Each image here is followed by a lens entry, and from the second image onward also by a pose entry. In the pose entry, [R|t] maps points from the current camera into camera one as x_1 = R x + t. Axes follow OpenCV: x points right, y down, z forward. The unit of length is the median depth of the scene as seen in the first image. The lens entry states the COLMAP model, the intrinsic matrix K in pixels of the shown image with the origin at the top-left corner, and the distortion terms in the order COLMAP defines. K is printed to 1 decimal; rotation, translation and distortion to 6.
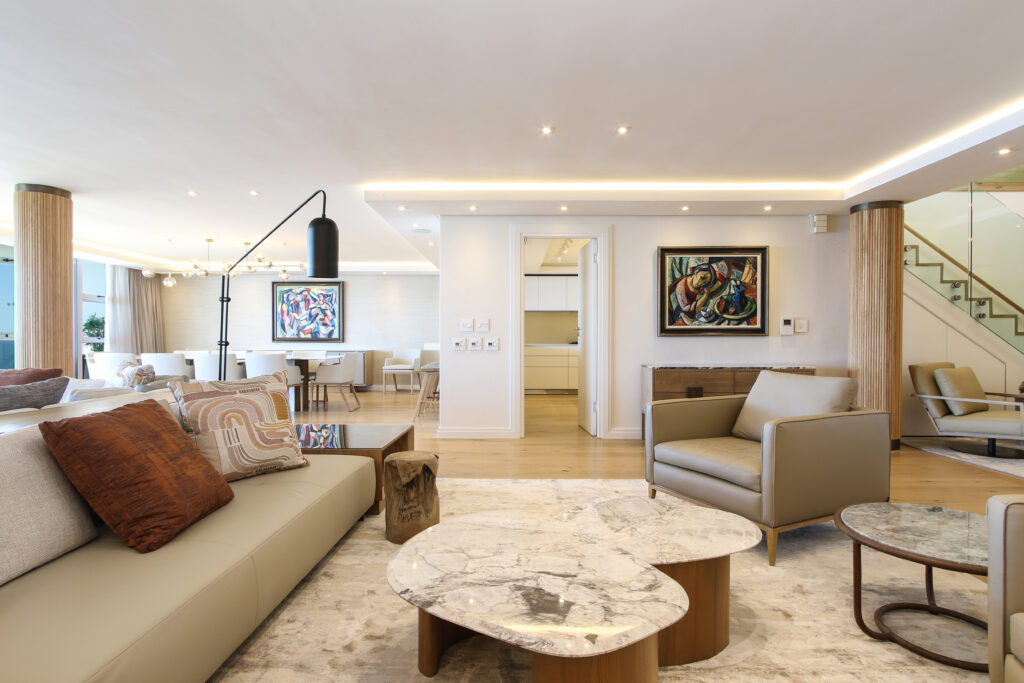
lens RADIAL K [[502.6, 0, 511.4], [0, 502.6, 343.9], [0, 0, 1]] dist [-0.001903, -0.000071]
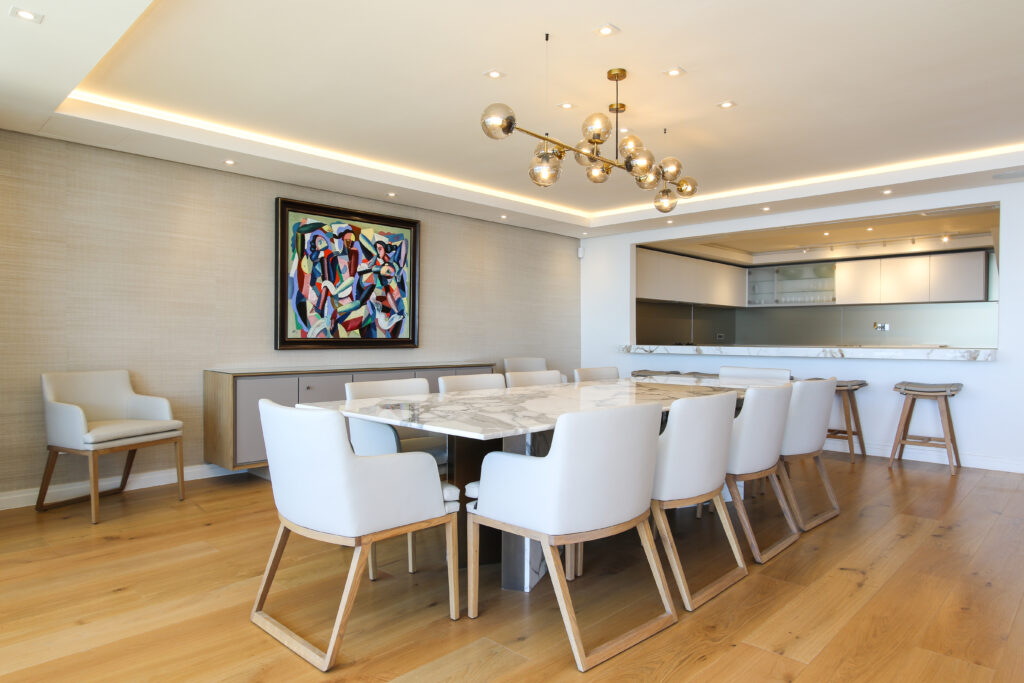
lens RADIAL K [[633.8, 0, 512.8], [0, 633.8, 340.3], [0, 0, 1]] dist [0.002160, 0.000108]
pose [[0.670963, -0.007400, 0.741454, -0.726002], [0.002294, 0.999966, 0.007904, -0.014640], [-0.741488, -0.003602, 0.670957, 0.521613]]
